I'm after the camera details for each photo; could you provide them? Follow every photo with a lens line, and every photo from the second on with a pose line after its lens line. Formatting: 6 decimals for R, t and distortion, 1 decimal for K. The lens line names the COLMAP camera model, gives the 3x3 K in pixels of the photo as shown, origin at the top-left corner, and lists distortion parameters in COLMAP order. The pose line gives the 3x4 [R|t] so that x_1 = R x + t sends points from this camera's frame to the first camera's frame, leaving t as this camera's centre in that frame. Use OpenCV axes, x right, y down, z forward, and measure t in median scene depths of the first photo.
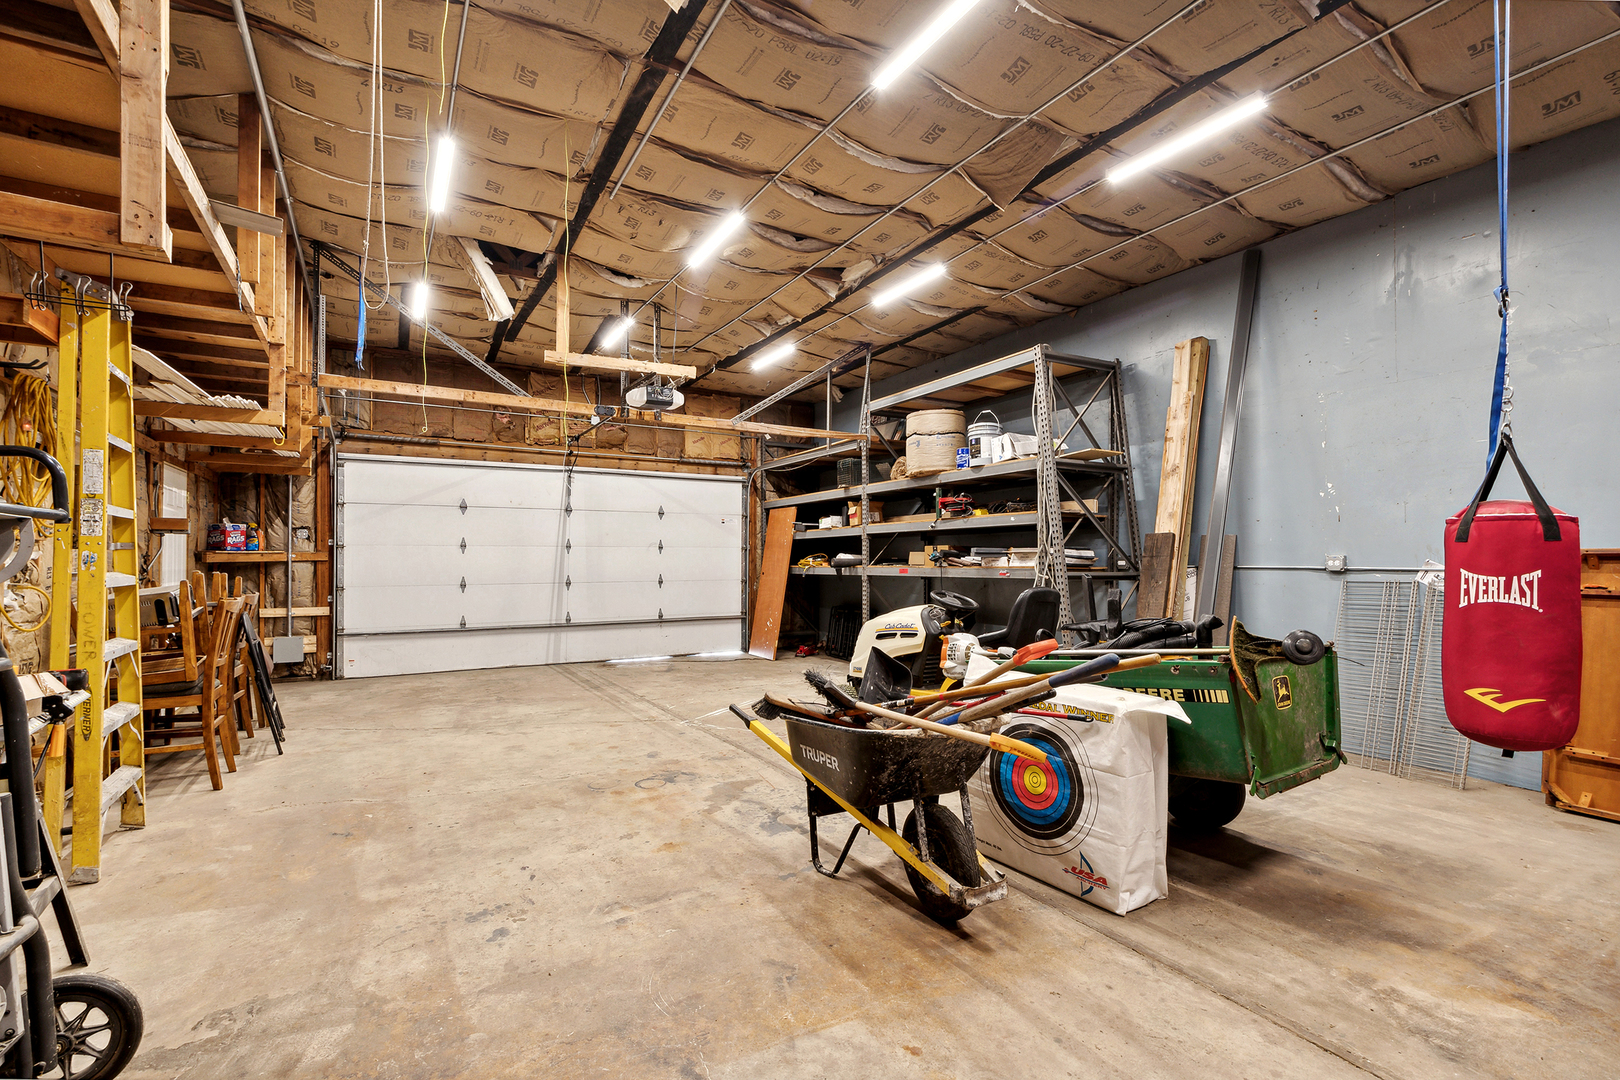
lens RADIAL K [[724.2, 0, 800.4], [0, 724.2, 545.5], [0, 0, 1]] dist [-0.003279, -0.000338]
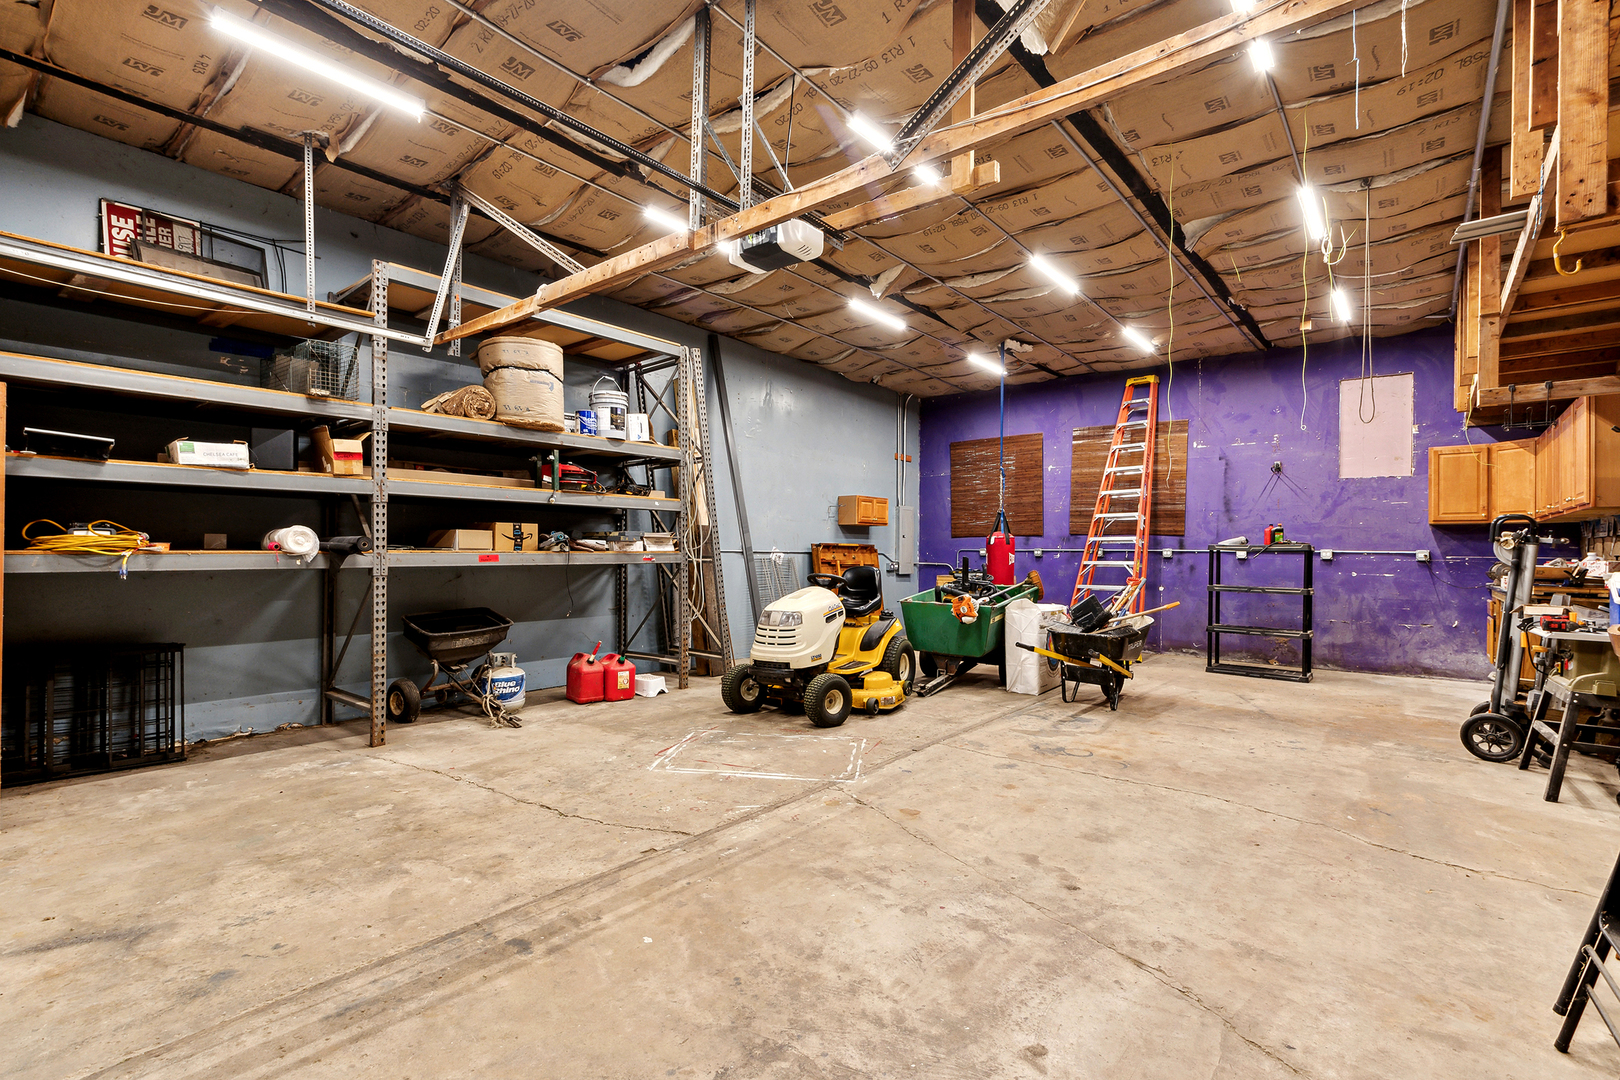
lens RADIAL K [[724.2, 0, 800.7], [0, 724.2, 551.5], [0, 0, 1]] dist [-0.003279, -0.000338]
pose [[-0.331072, -0.009384, 0.943559, -0.956050], [-0.032200, 0.999481, -0.001359, 0.032961], [-0.943056, -0.030833, -0.331202, 1.535509]]
